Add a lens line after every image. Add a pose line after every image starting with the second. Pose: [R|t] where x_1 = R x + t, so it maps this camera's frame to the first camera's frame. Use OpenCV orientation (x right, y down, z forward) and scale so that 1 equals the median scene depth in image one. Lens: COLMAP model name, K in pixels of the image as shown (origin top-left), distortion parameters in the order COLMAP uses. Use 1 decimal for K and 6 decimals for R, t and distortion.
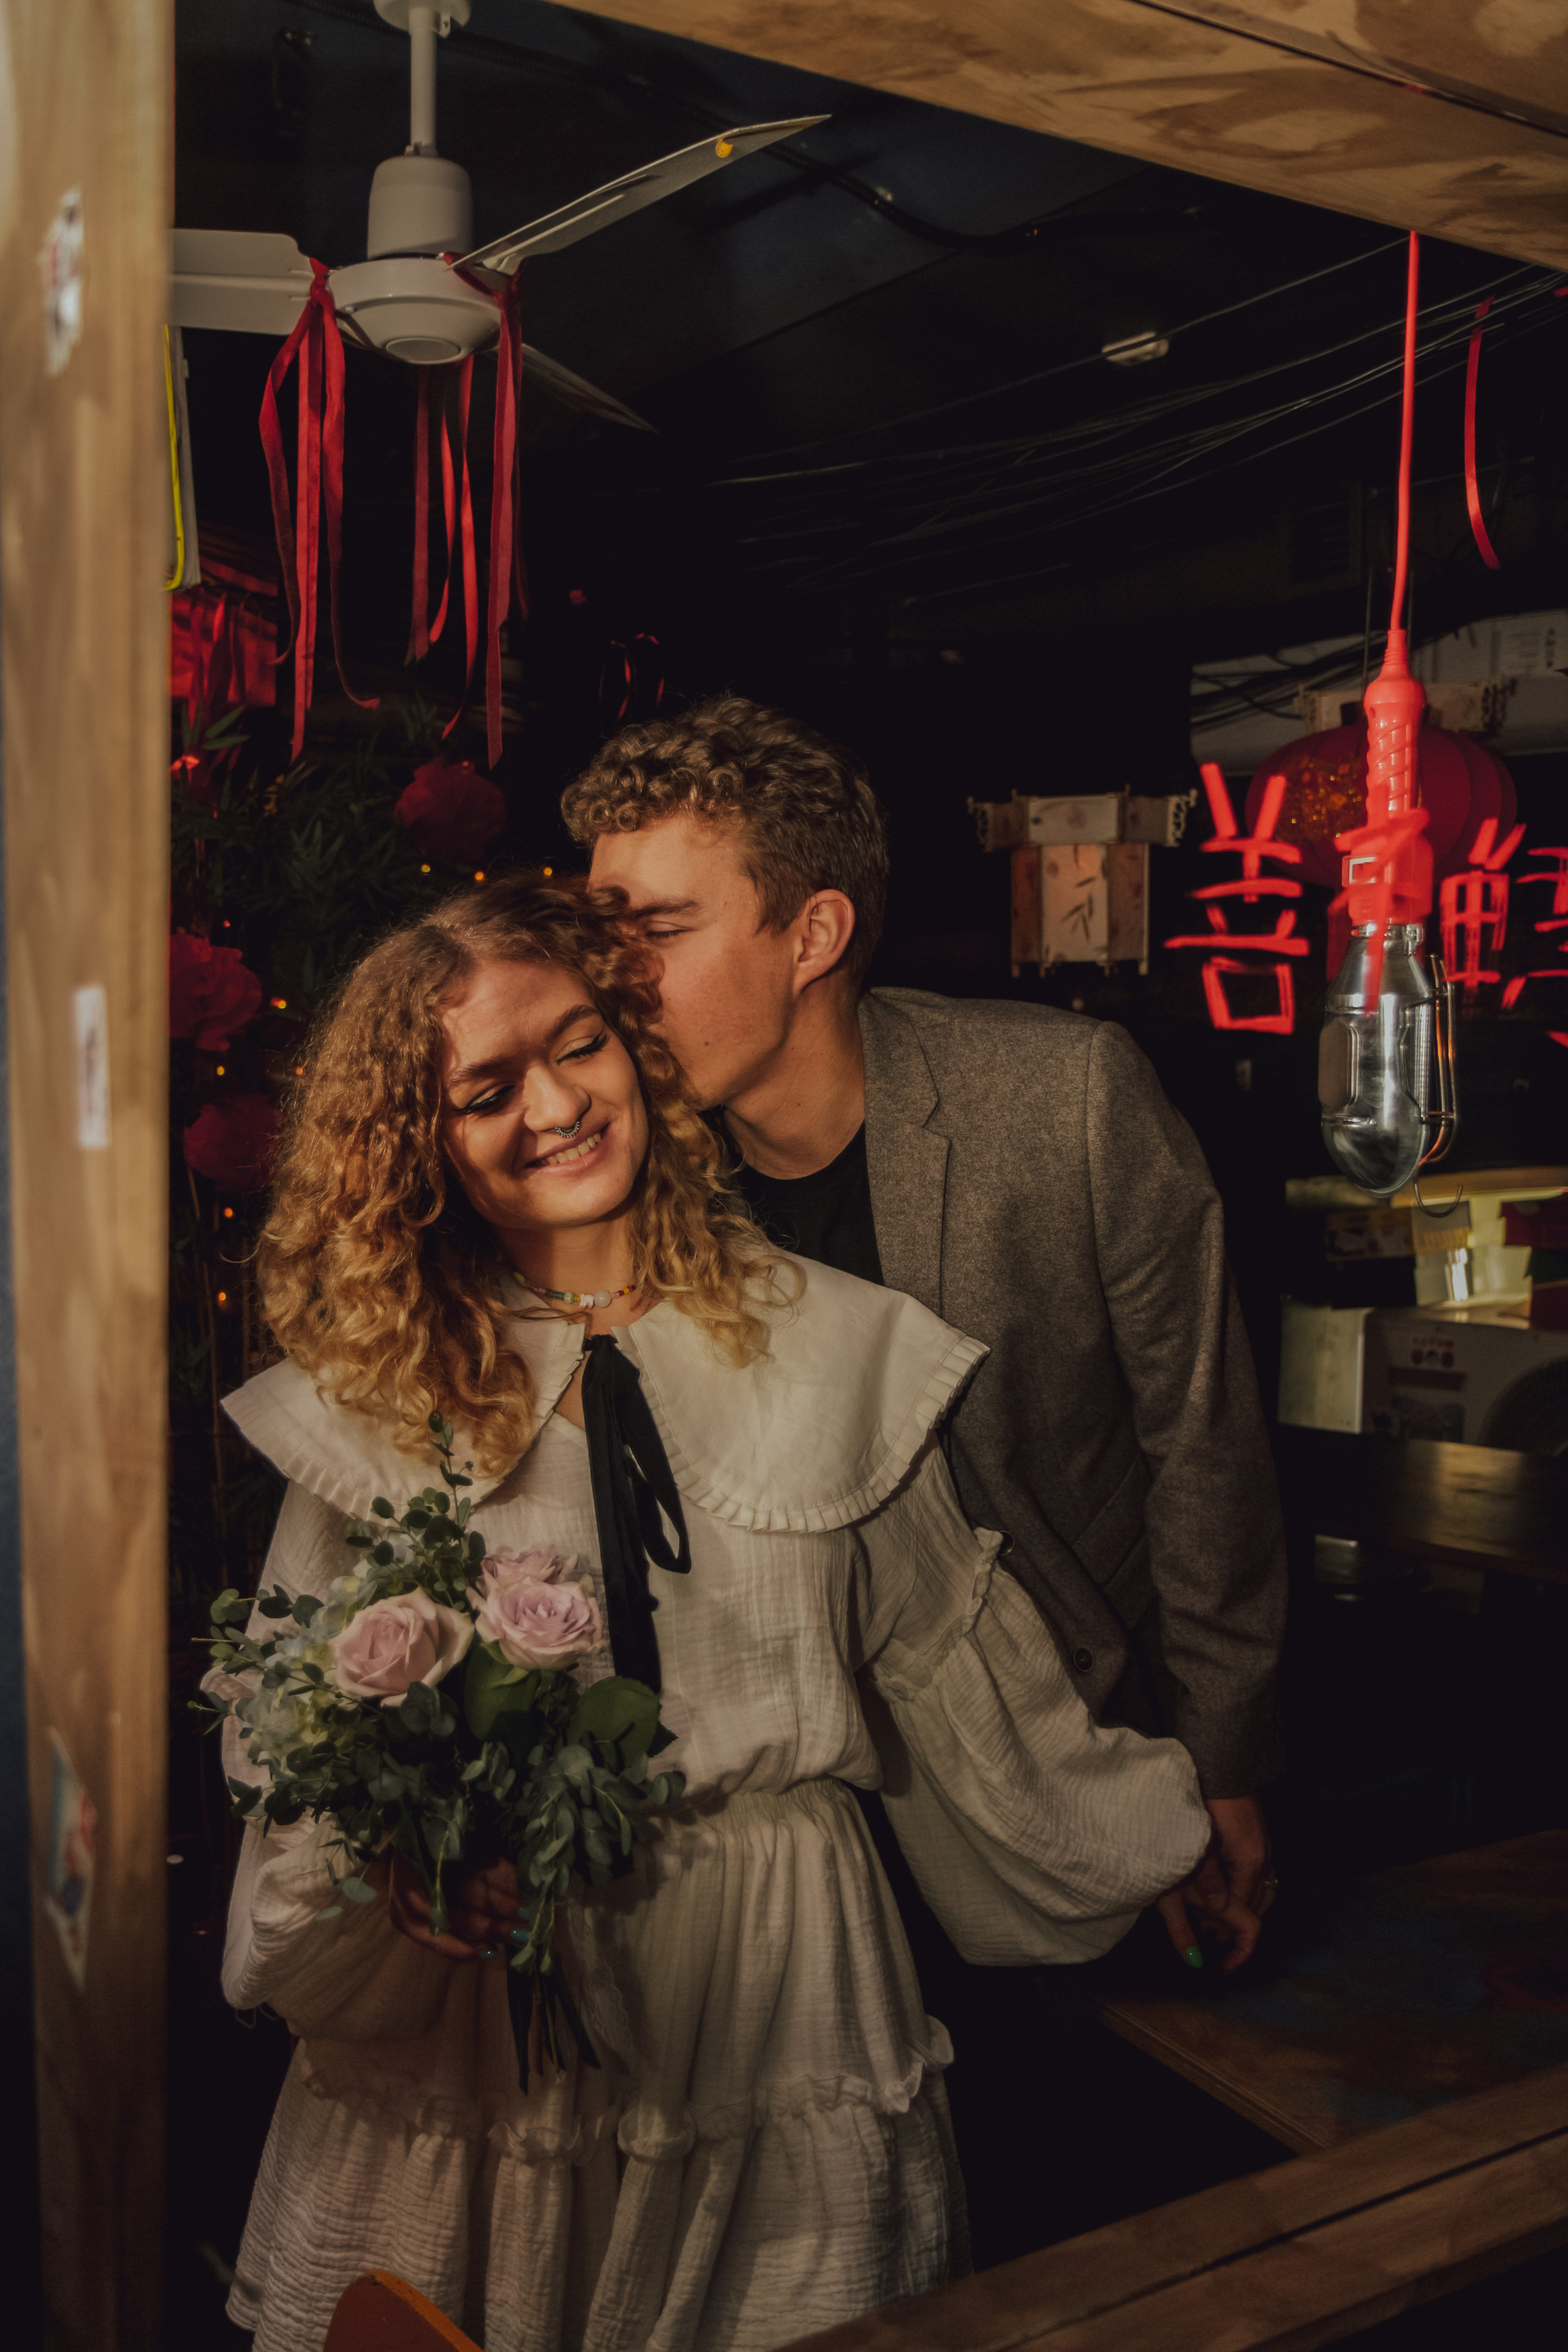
lens RADIAL K [[2224.1, 0, 784.0], [0, 2224.1, 1176.0], [0, 0, 1]] dist [-0.070496, -0.017482]
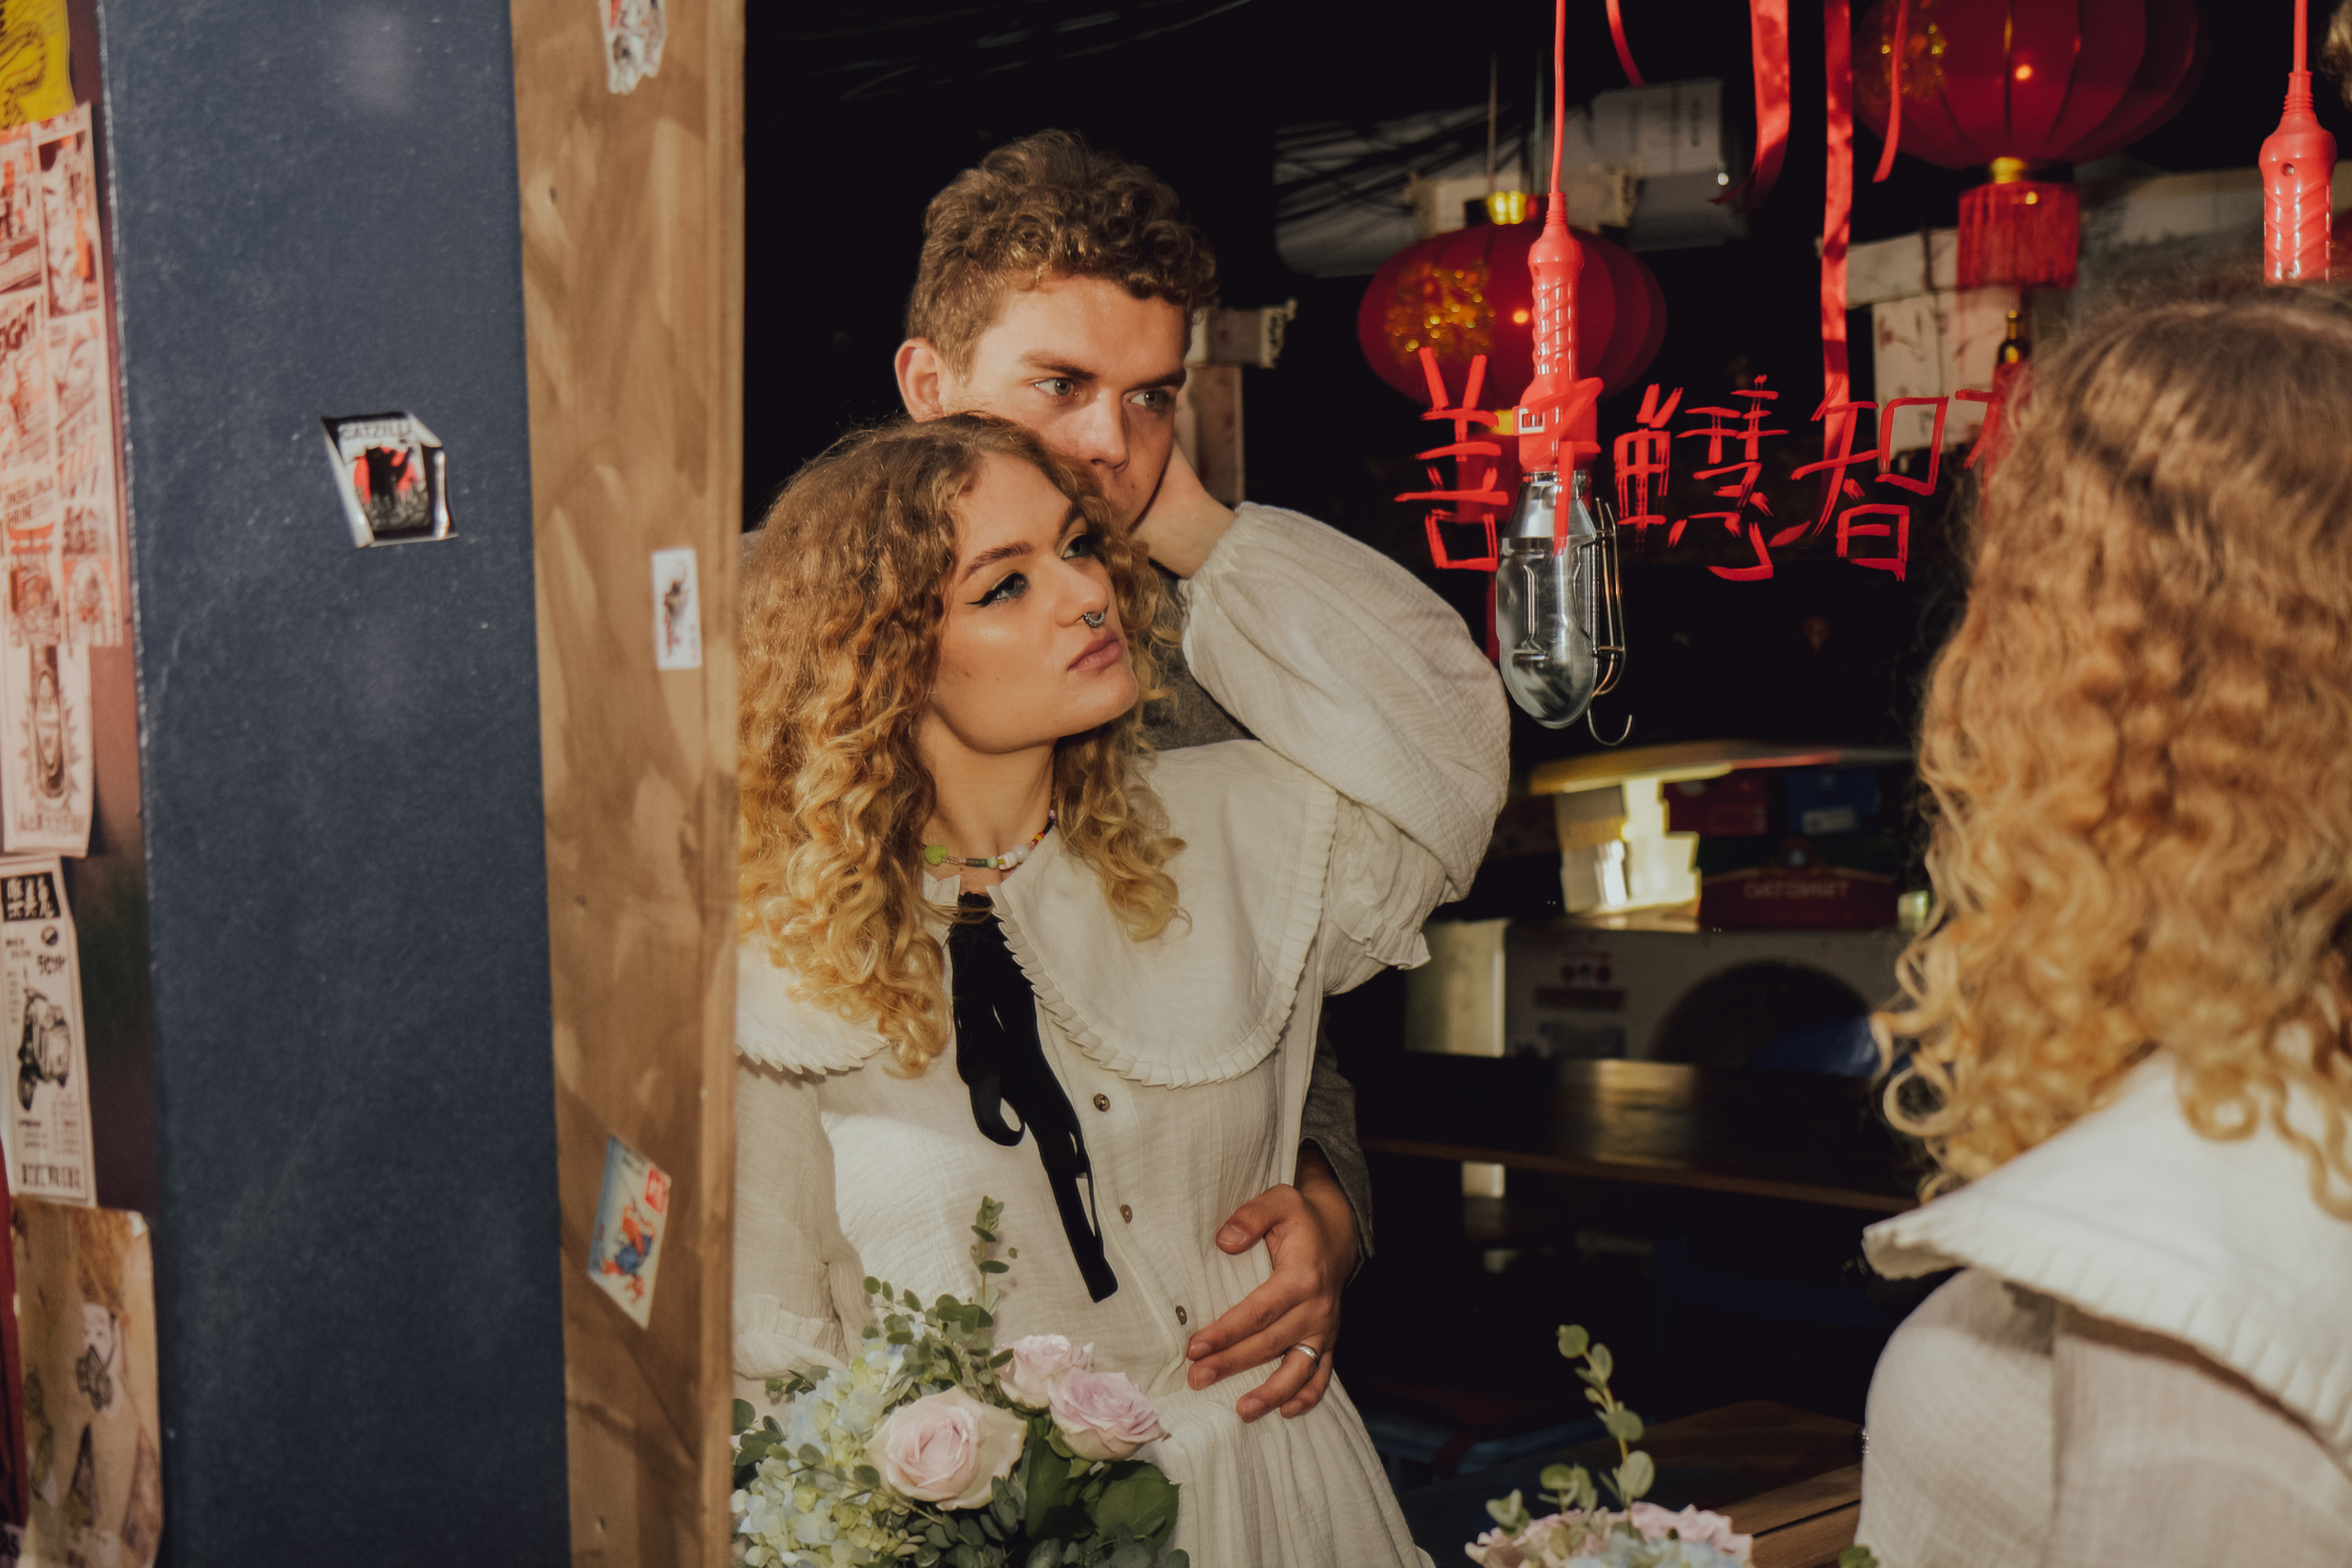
lens RADIAL K [[2895.7, 0, 1176.0], [0, 2895.7, 784.0], [0, 0, 1]] dist [-0.020810, -0.006787]
pose [[0.988305, -0.033835, 0.148688, -0.101698], [0.034003, 0.999421, 0.001412, 0.024150], [-0.148650, 0.003660, 0.988883, -0.295120]]
